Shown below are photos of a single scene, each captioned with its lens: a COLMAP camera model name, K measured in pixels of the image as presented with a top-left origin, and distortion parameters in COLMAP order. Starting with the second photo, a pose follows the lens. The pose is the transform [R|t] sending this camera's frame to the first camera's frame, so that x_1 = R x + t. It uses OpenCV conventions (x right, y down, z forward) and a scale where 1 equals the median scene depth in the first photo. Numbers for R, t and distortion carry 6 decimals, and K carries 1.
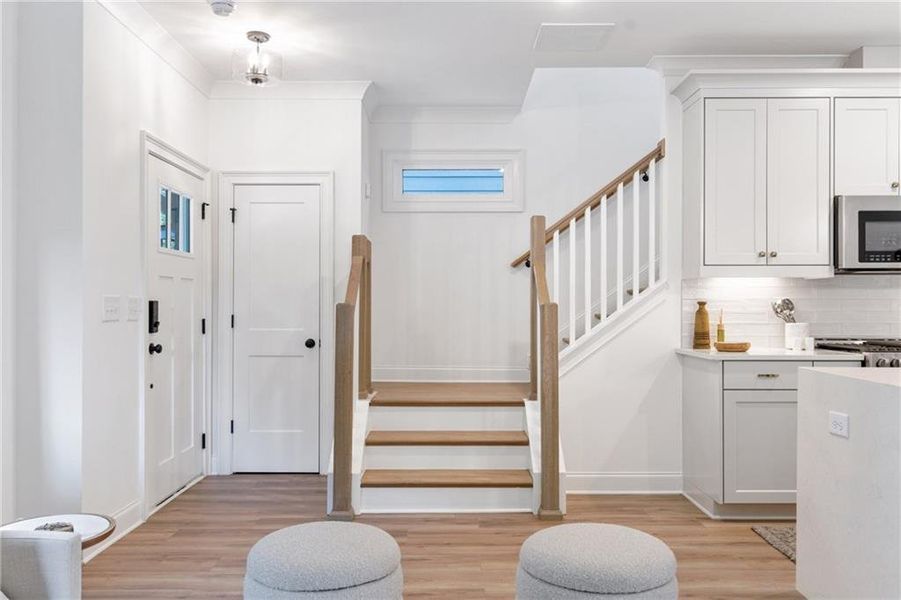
lens RADIAL K [[715.0, 0, 444.0], [0, 715.0, 308.8], [0, 0, 1]] dist [0.010925, 0.000052]
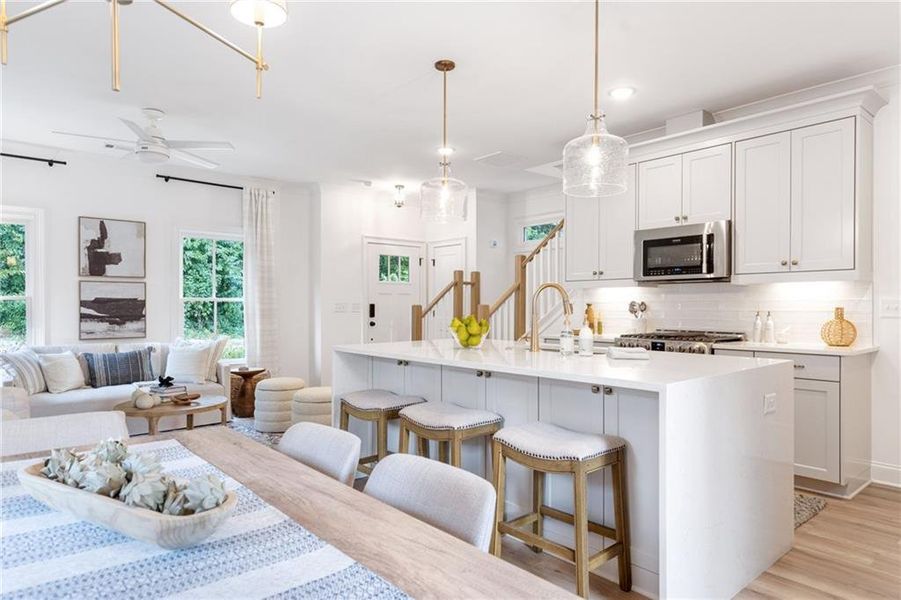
lens RADIAL K [[530.4, 0, 439.1], [0, 530.4, 308.2], [0, 0, 1]] dist [-0.002130, 0.004612]
pose [[0.658929, 0.004222, -0.752193, 1.079254], [-0.004560, 0.999988, 0.001619, -0.000690], [0.752191, 0.002364, 0.658941, -0.006400]]
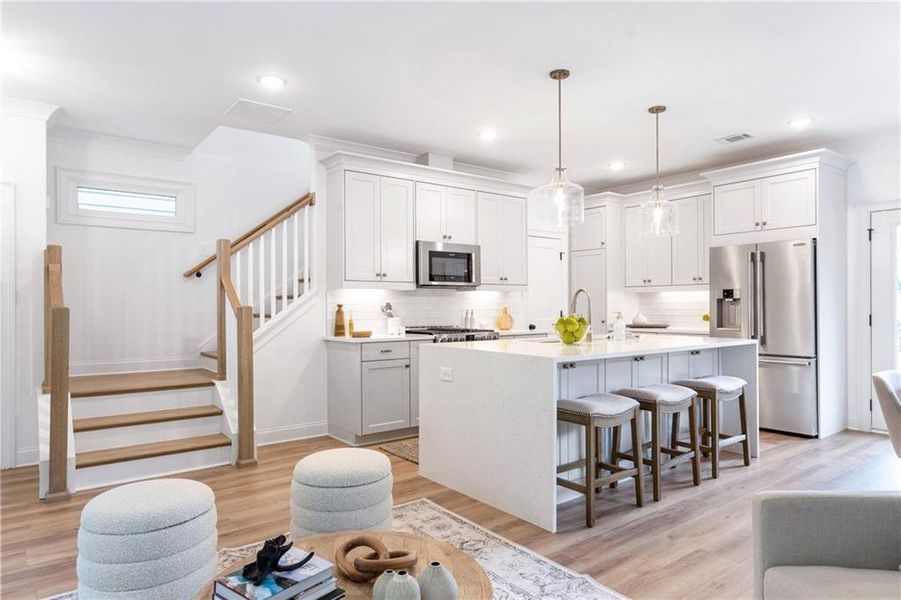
lens RADIAL K [[556.7, 0, 441.8], [0, 556.7, 308.7], [0, 0, 1]] dist [0.002423, 0.004474]
pose [[0.795451, -0.007321, 0.605974, -0.186039], [0.006409, 0.999973, 0.003669, -0.004561], [-0.605984, 0.000965, 0.795476, -0.056714]]
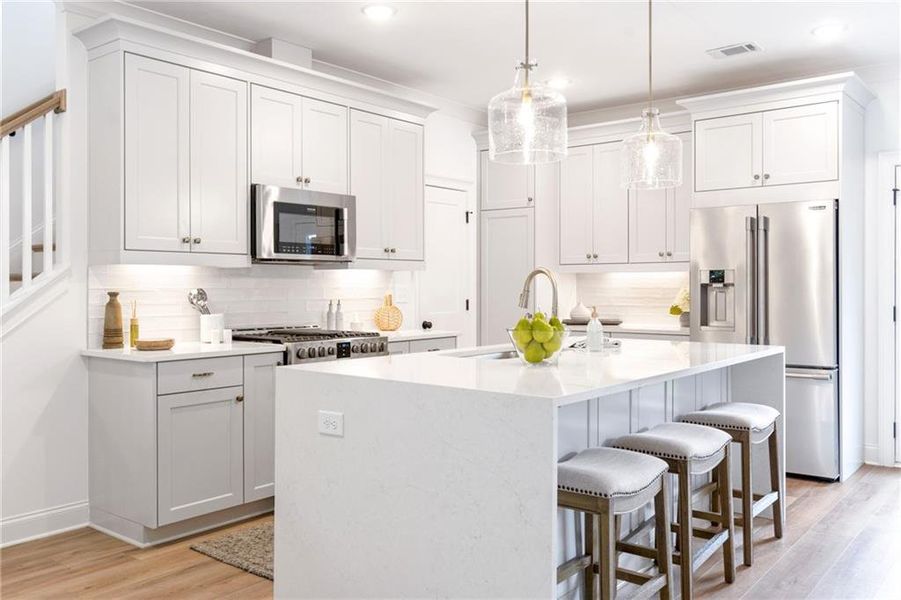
lens RADIAL K [[764.2, 0, 442.5], [0, 764.2, 289.6], [0, 0, 1]] dist [0.001338, -0.000559]
pose [[0.623219, -0.006005, 0.782024, -0.107589], [0.004405, 0.999982, 0.004169, -0.016195], [-0.782035, 0.000846, 0.623234, 0.146641]]
